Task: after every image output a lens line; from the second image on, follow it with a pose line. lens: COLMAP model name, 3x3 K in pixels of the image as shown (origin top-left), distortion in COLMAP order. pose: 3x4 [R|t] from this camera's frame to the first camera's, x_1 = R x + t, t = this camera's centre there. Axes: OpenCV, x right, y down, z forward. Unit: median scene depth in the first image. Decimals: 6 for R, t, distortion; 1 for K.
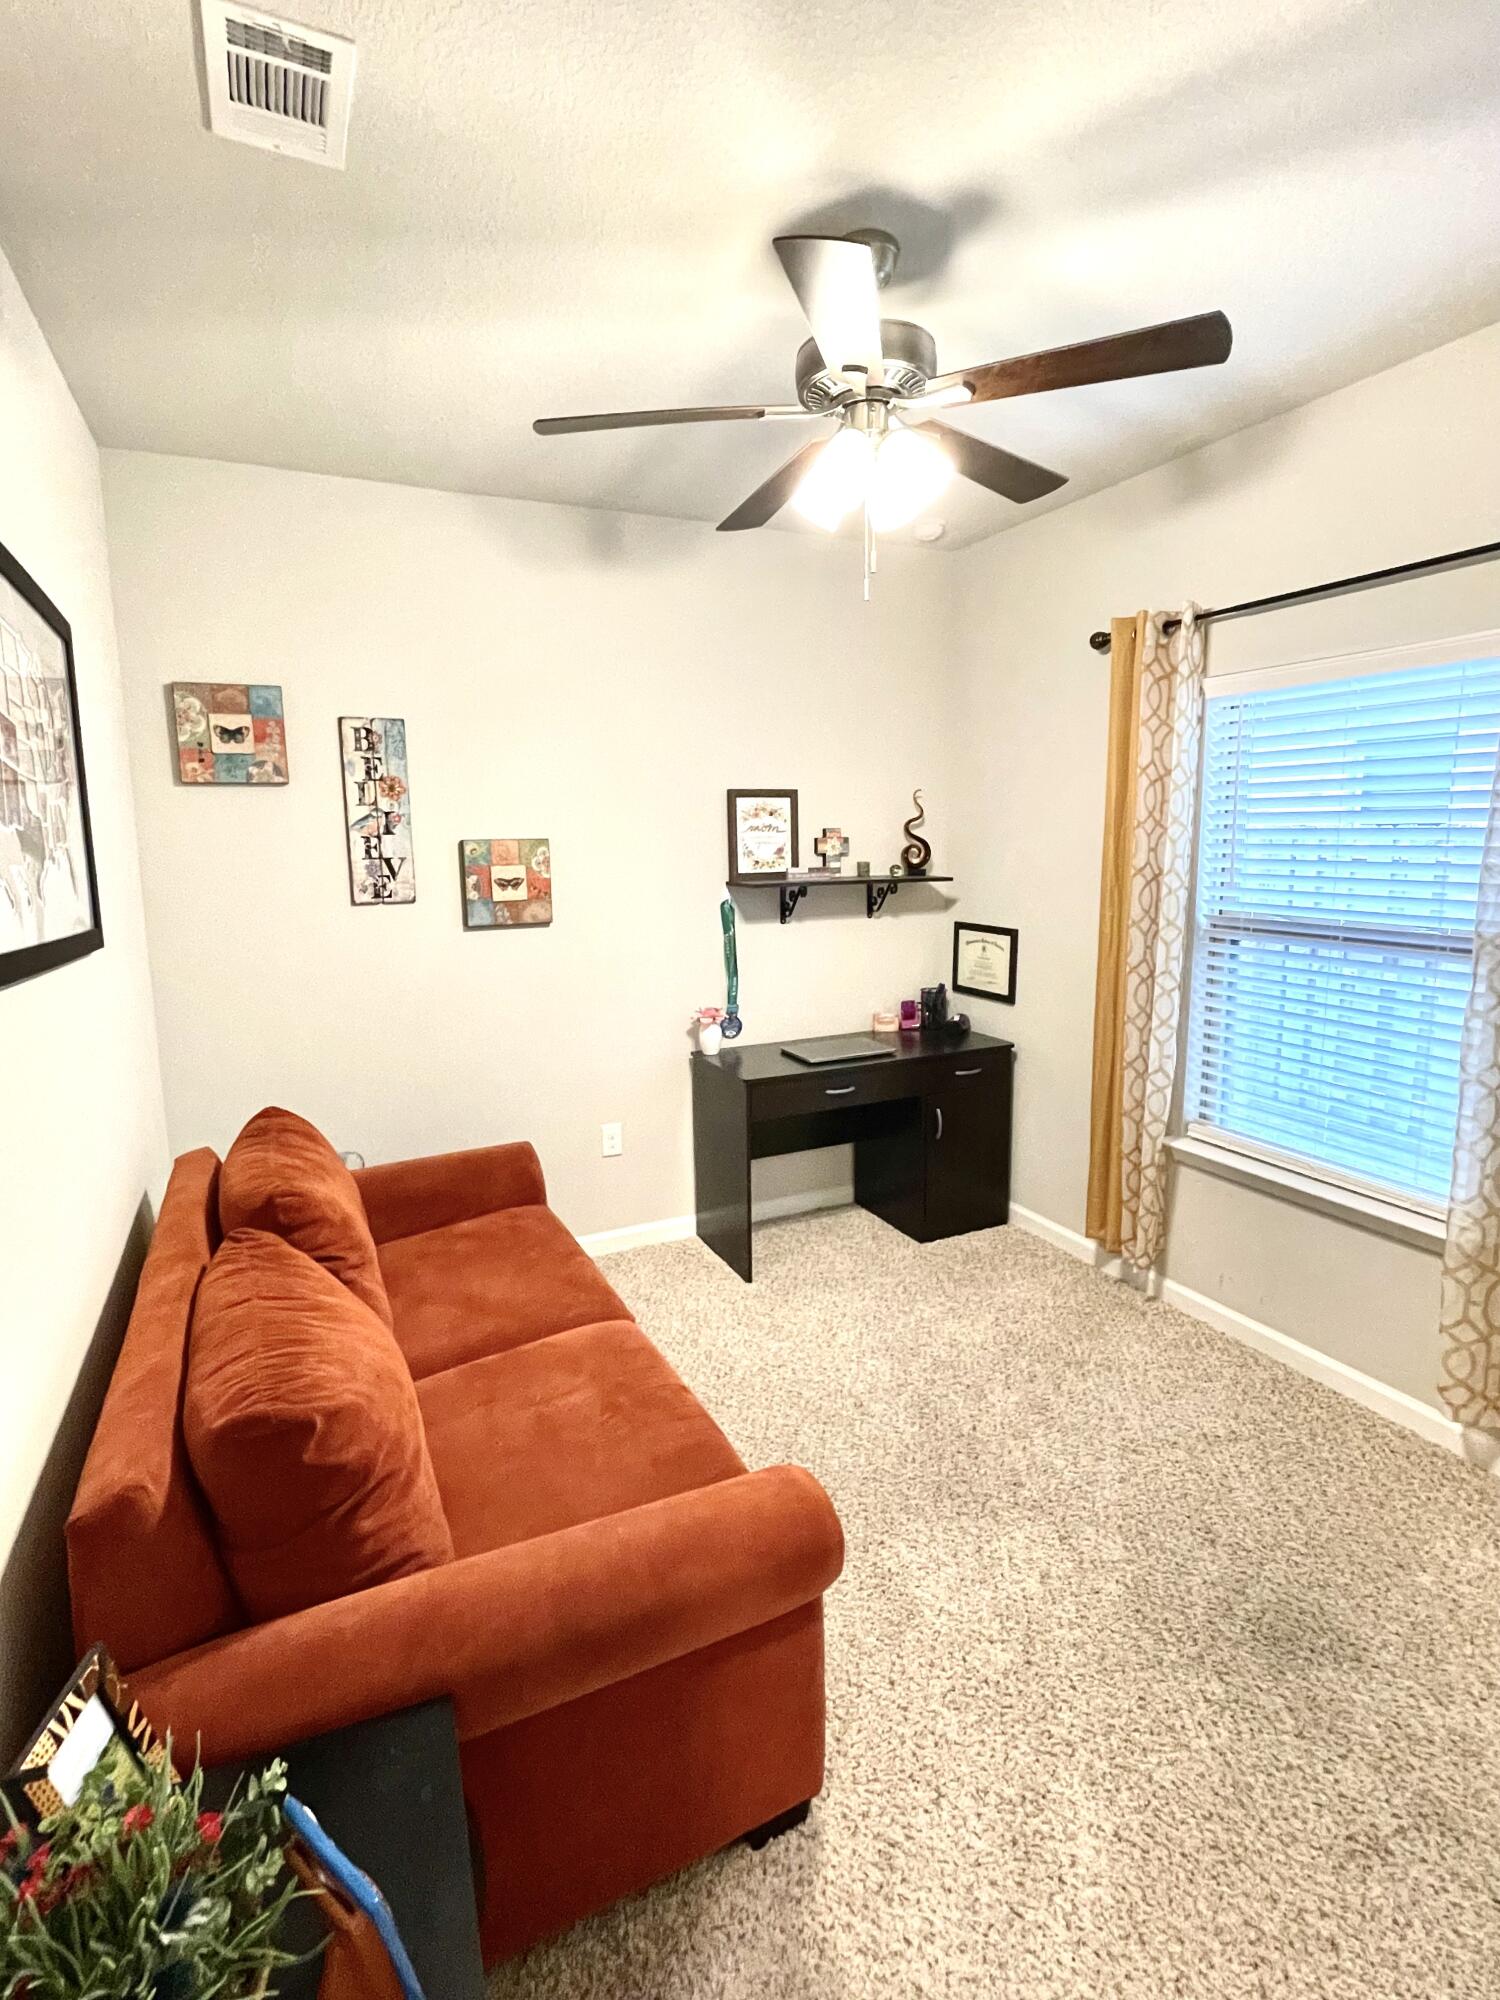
lens RADIAL K [[963.1, 0, 747.2], [0, 963.1, 976.4], [0, 0, 1]] dist [-0.002174, -0.000687]
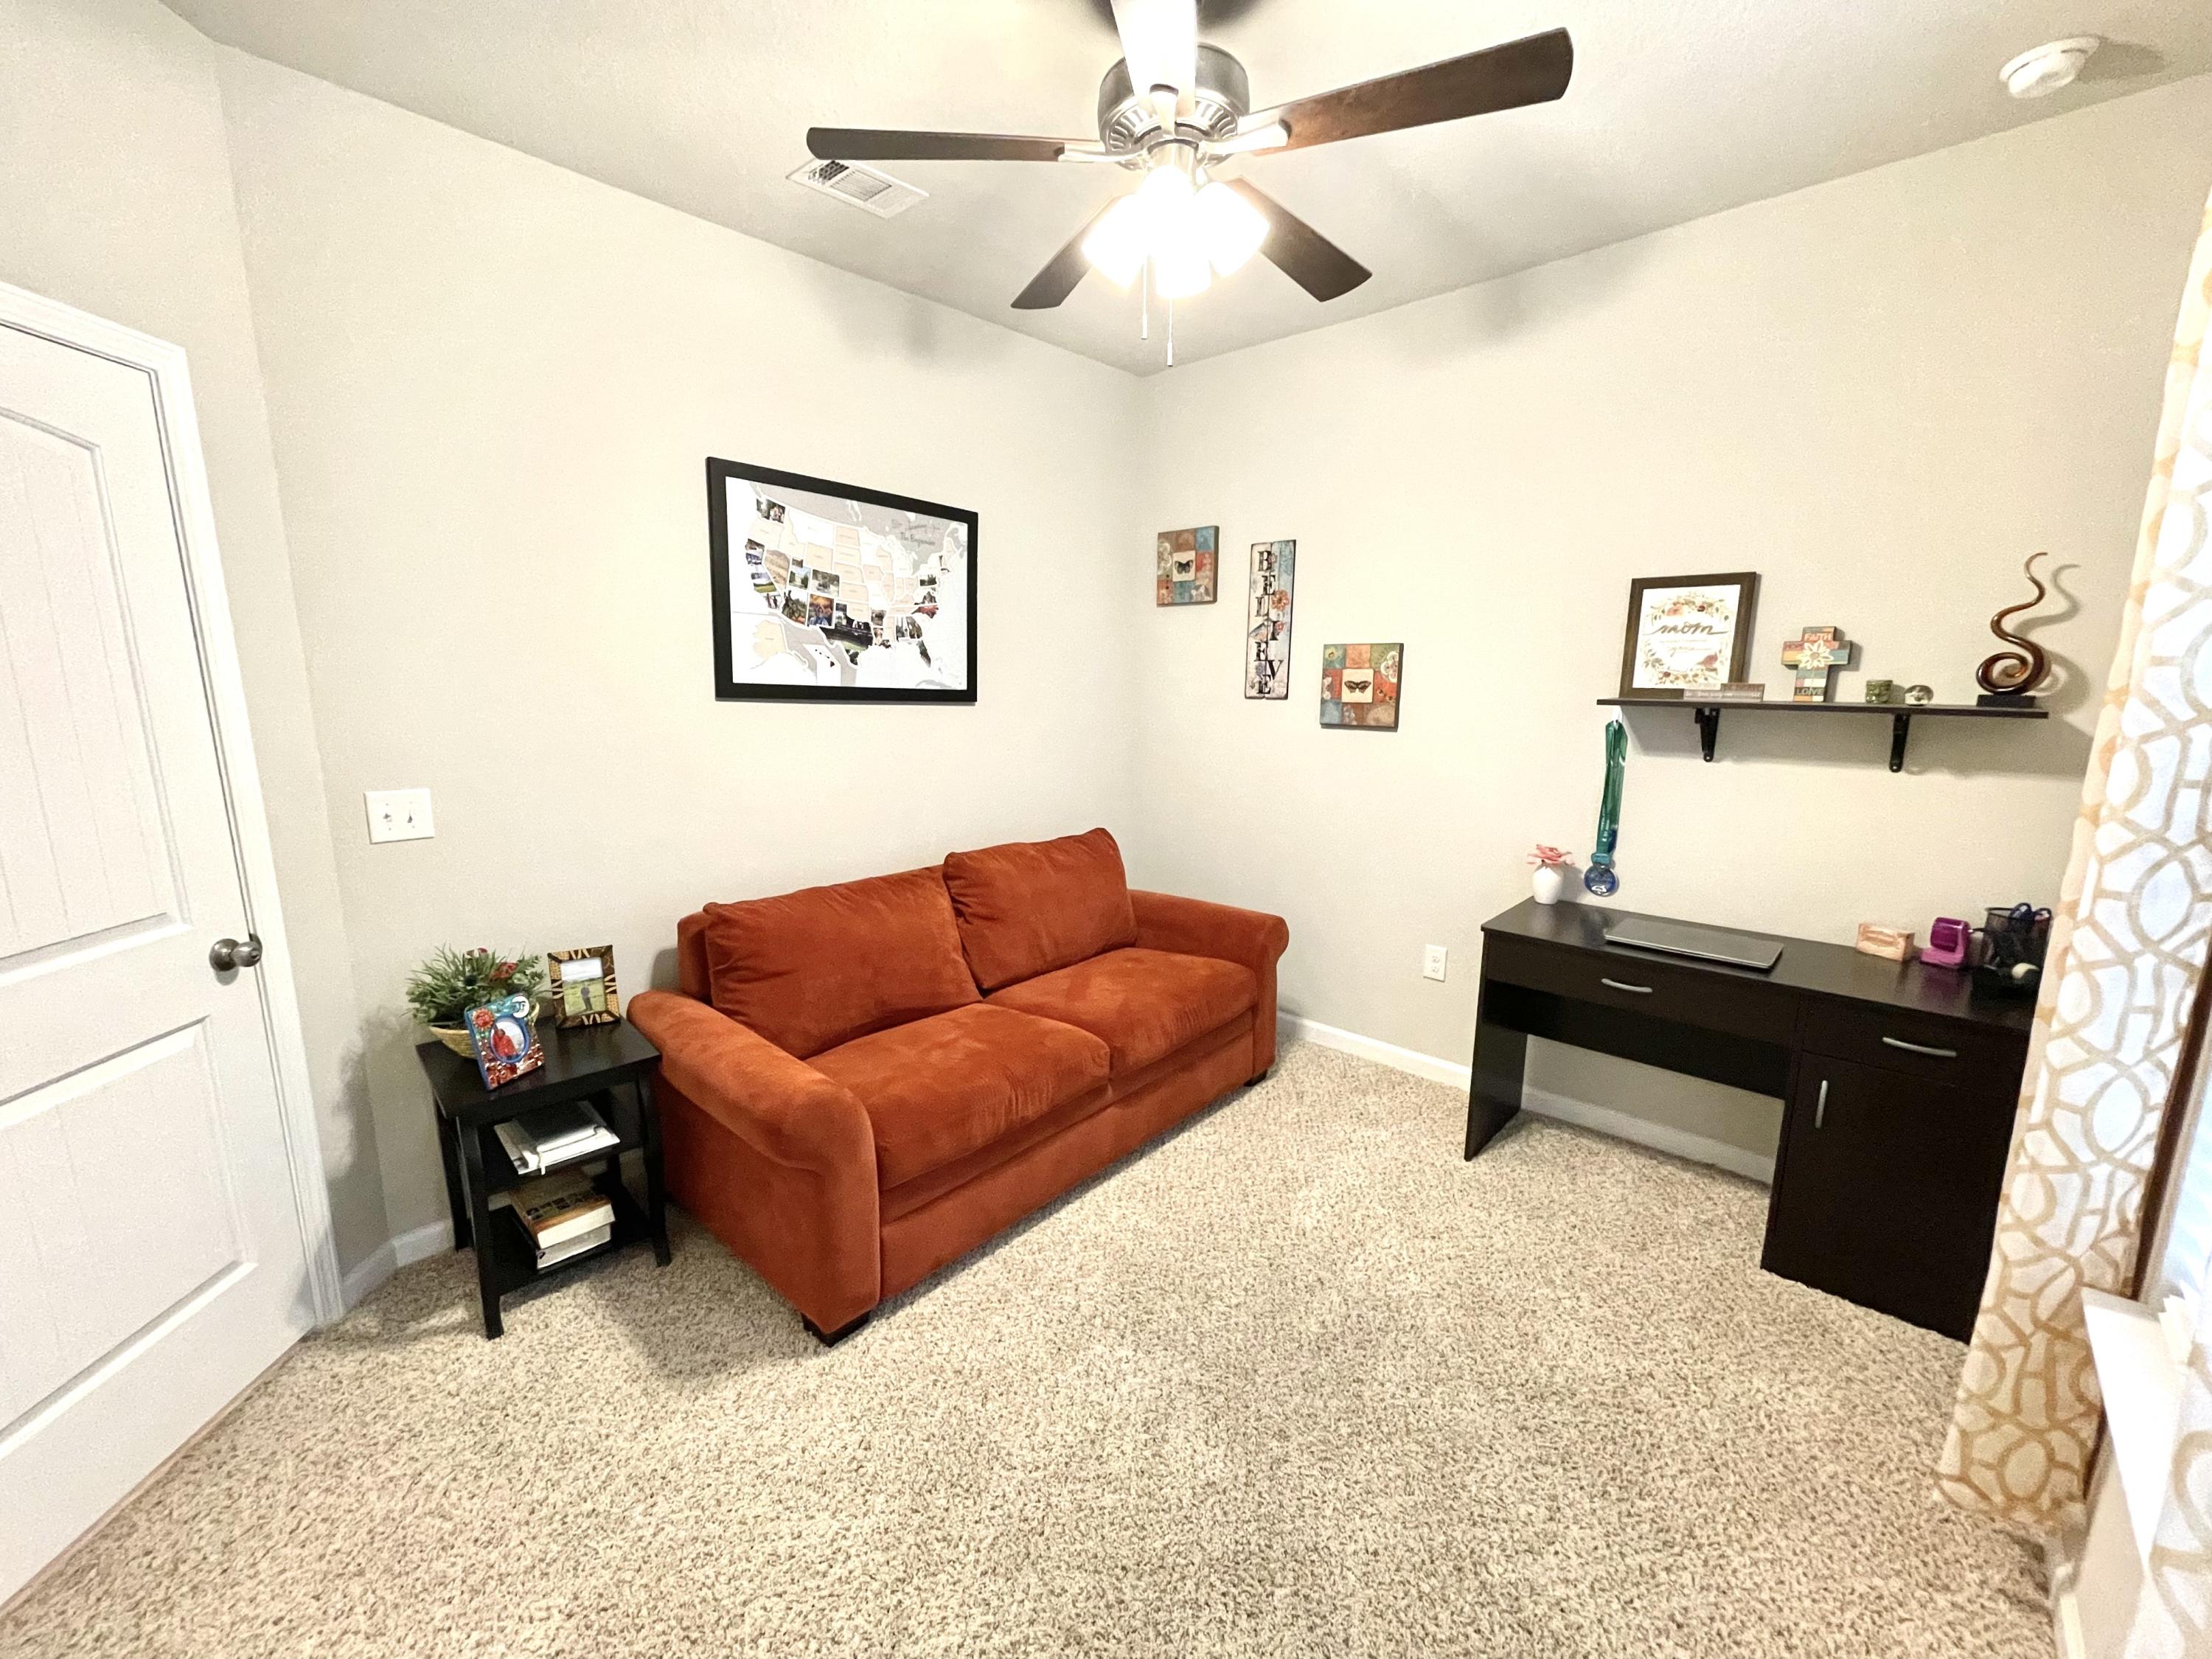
lens RADIAL K [[893.3, 0, 1104.1], [0, 893.3, 837.5], [0, 0, 1]] dist [-0.002278, -0.000195]
pose [[0.372892, 0.185056, -0.909233, 0.573393], [-0.145270, 0.979469, 0.139773, -0.030649], [0.916432, 0.079964, 0.392120, 0.375802]]
